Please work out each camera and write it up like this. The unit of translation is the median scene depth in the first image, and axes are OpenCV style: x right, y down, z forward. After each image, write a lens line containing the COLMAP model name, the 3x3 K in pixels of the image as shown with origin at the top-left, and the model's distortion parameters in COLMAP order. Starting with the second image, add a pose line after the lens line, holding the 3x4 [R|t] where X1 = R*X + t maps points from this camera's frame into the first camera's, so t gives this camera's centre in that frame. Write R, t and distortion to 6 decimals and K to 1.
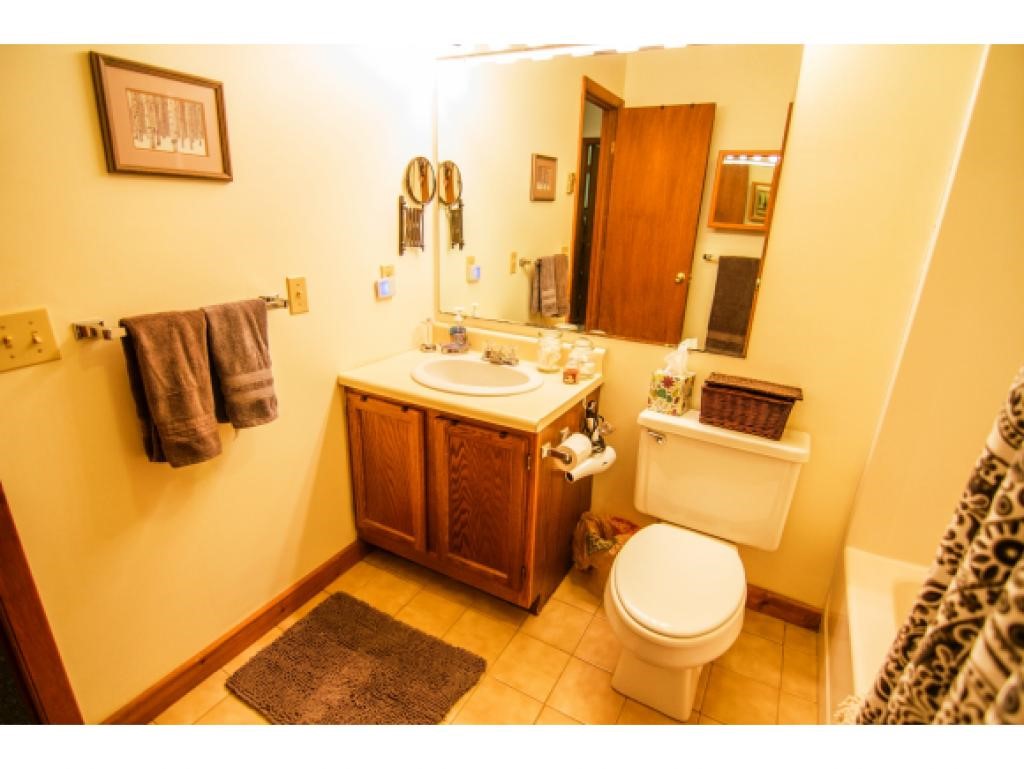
lens RADIAL K [[516.4, 0, 511.1], [0, 516.4, 388.7], [0, 0, 1]] dist [-0.004665, 0.000385]
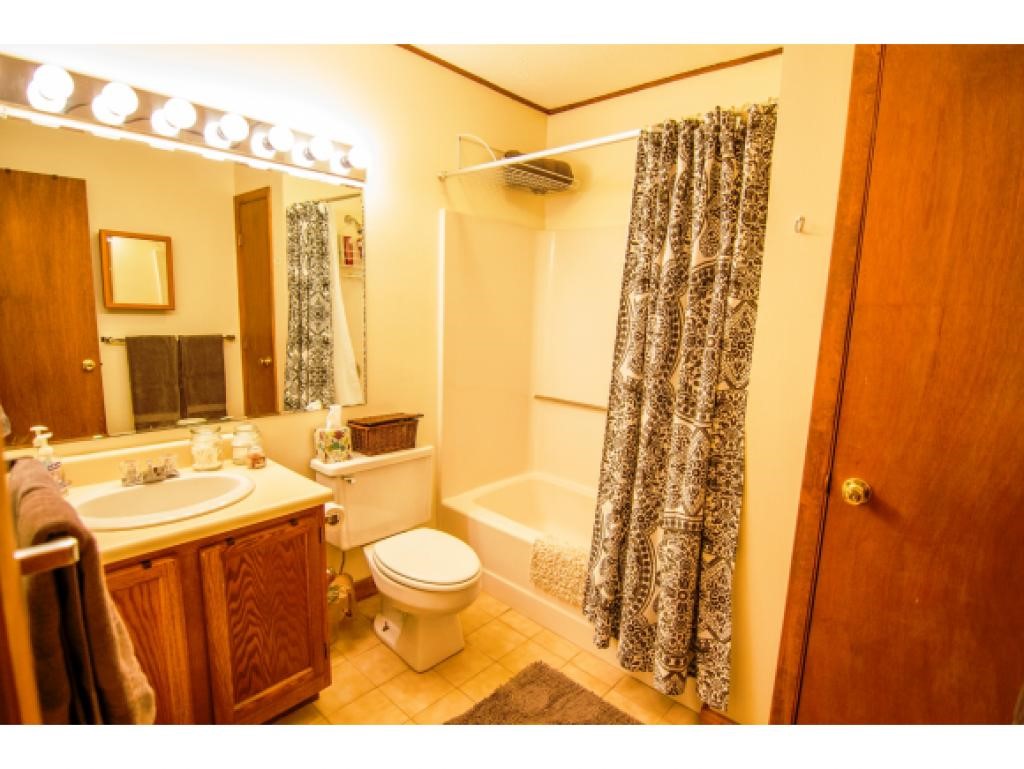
lens RADIAL K [[516.4, 0, 510.8], [0, 516.4, 385.6], [0, 0, 1]] dist [-0.004665, 0.000385]
pose [[0.246684, -0.173927, 0.953361, -0.743129], [0.299482, 0.949291, 0.095693, -0.119169], [-0.921660, 0.261908, 0.286263, 0.239700]]
